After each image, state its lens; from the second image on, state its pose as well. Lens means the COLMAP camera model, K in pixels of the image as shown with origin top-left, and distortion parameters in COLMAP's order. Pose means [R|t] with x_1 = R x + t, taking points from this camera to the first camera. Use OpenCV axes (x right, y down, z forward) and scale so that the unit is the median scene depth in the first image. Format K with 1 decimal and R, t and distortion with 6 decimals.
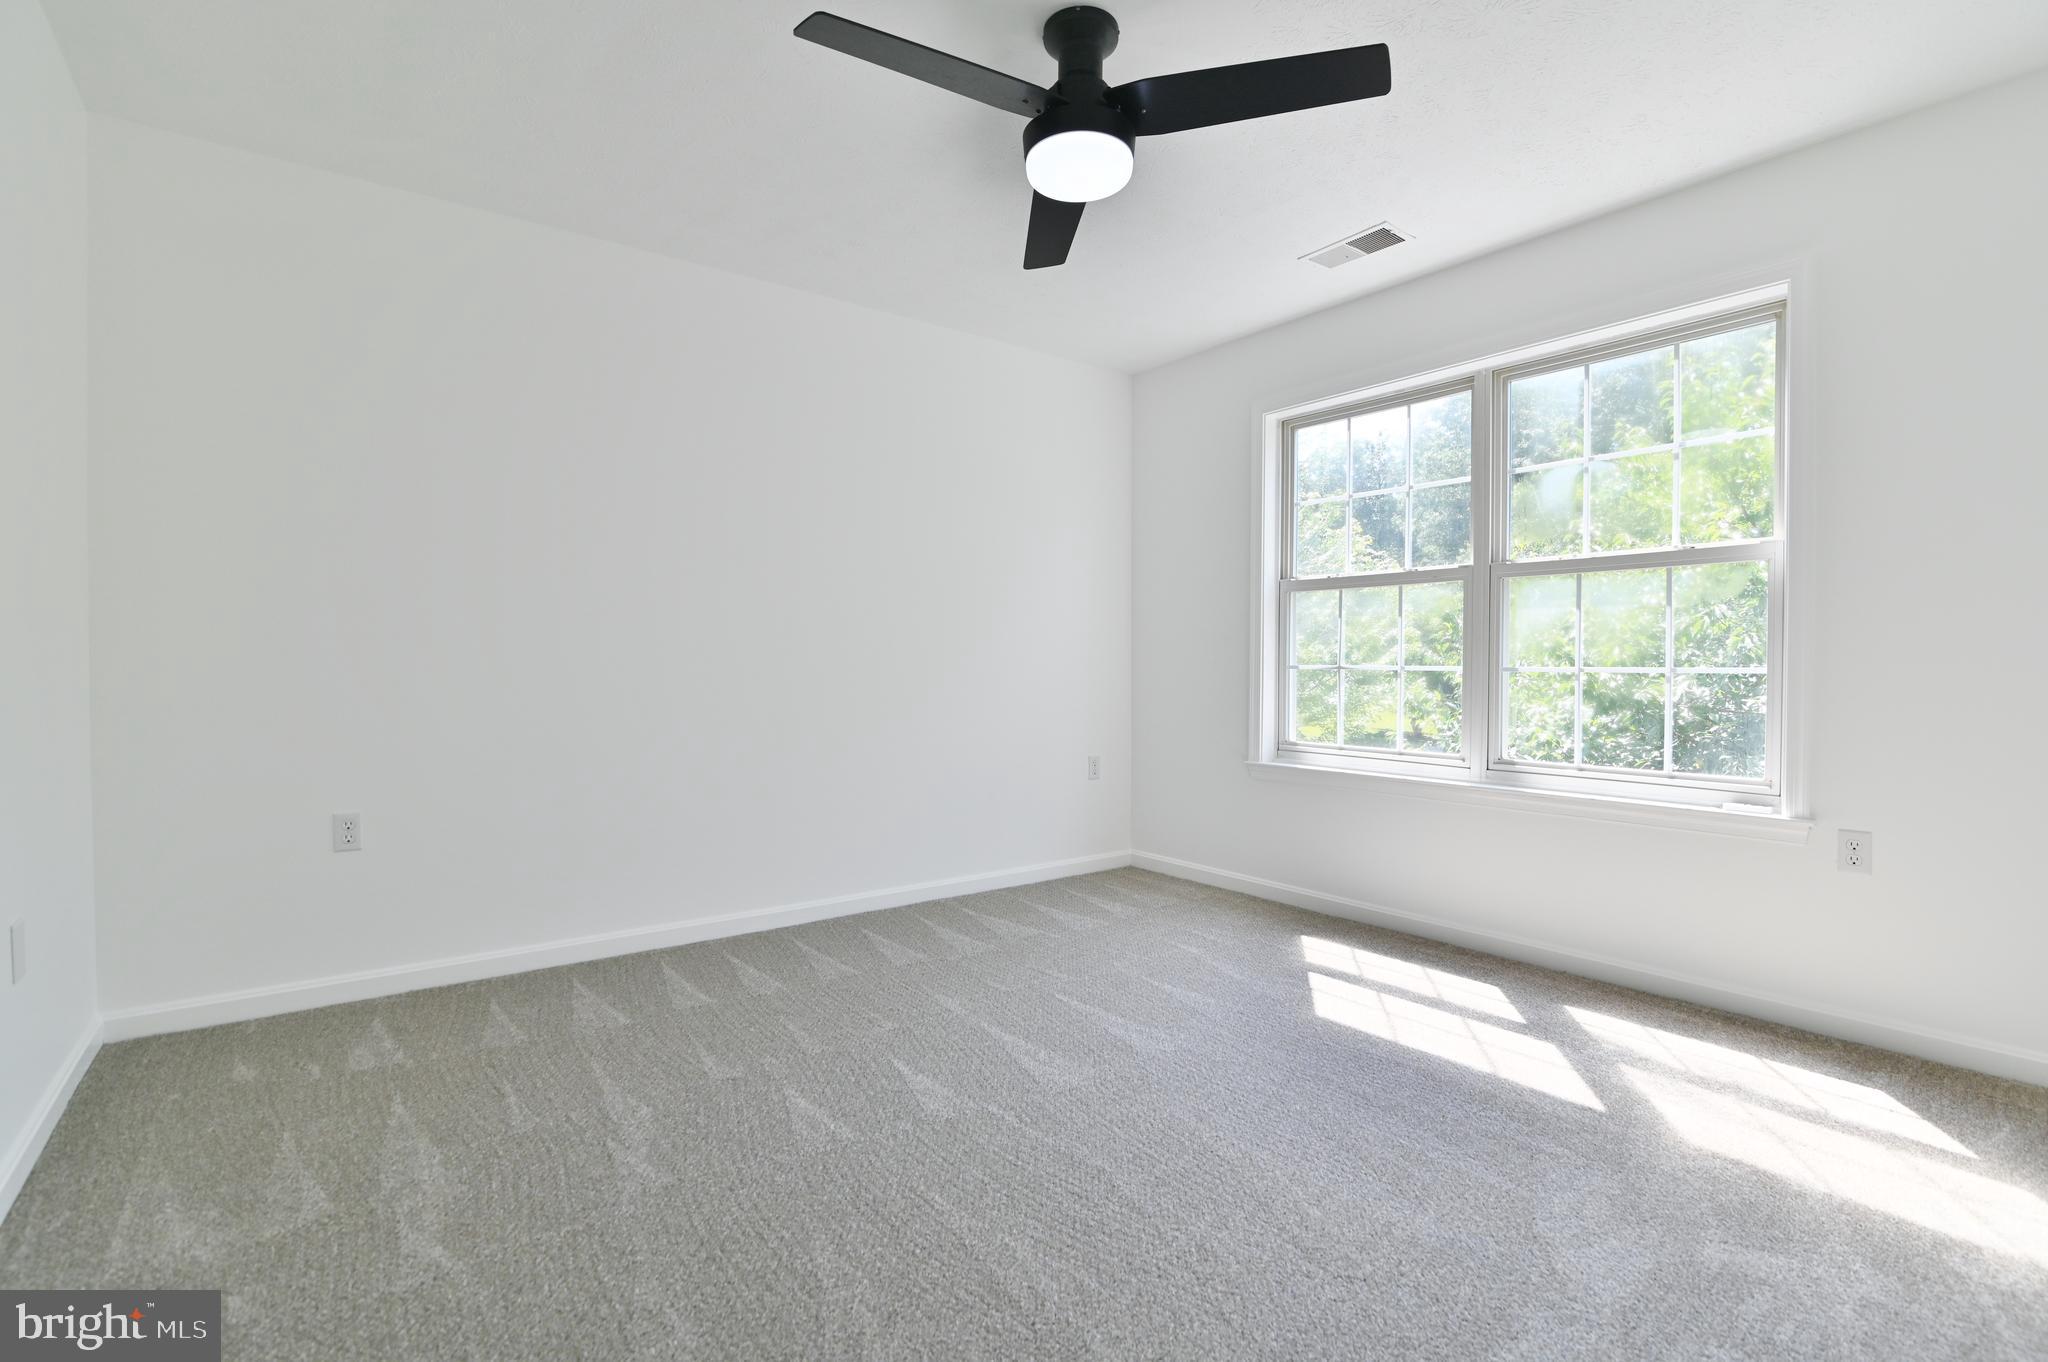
lens RADIAL K [[939.6, 0, 1027.1], [0, 939.6, 673.5], [0, 0, 1]] dist [-0.019729, 0.000781]
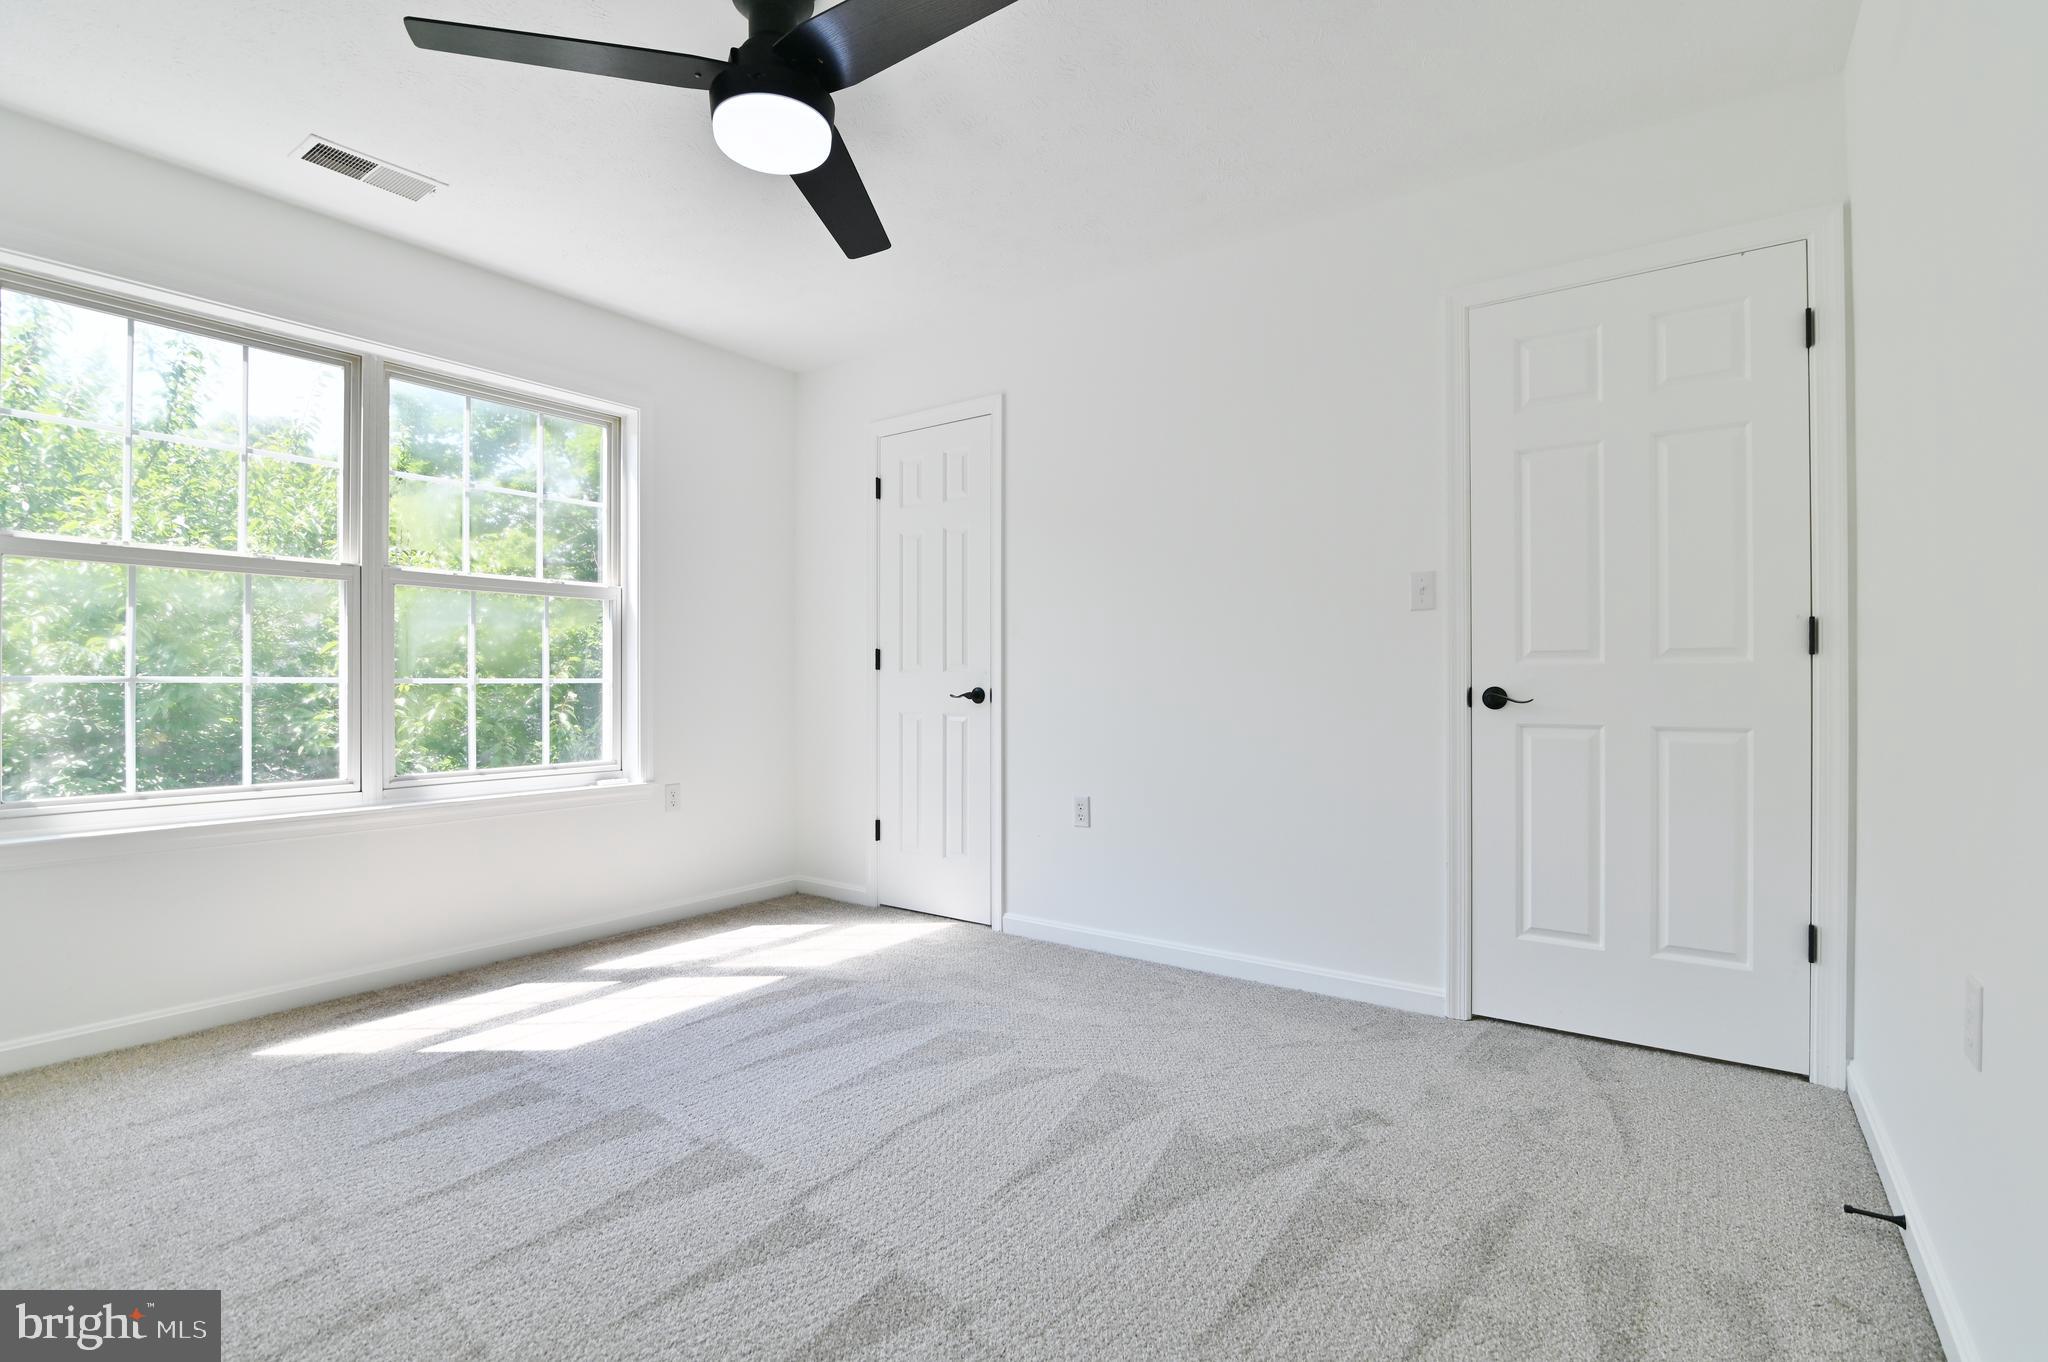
lens RADIAL K [[939.6, 0, 1019.1], [0, 939.6, 672.7], [0, 0, 1]] dist [-0.019729, 0.000781]
pose [[-0.275228, 0.004409, 0.961369, -0.705023], [0.011925, 0.999928, -0.001172, -0.005143], [-0.961305, 0.011142, -0.275260, 0.804763]]
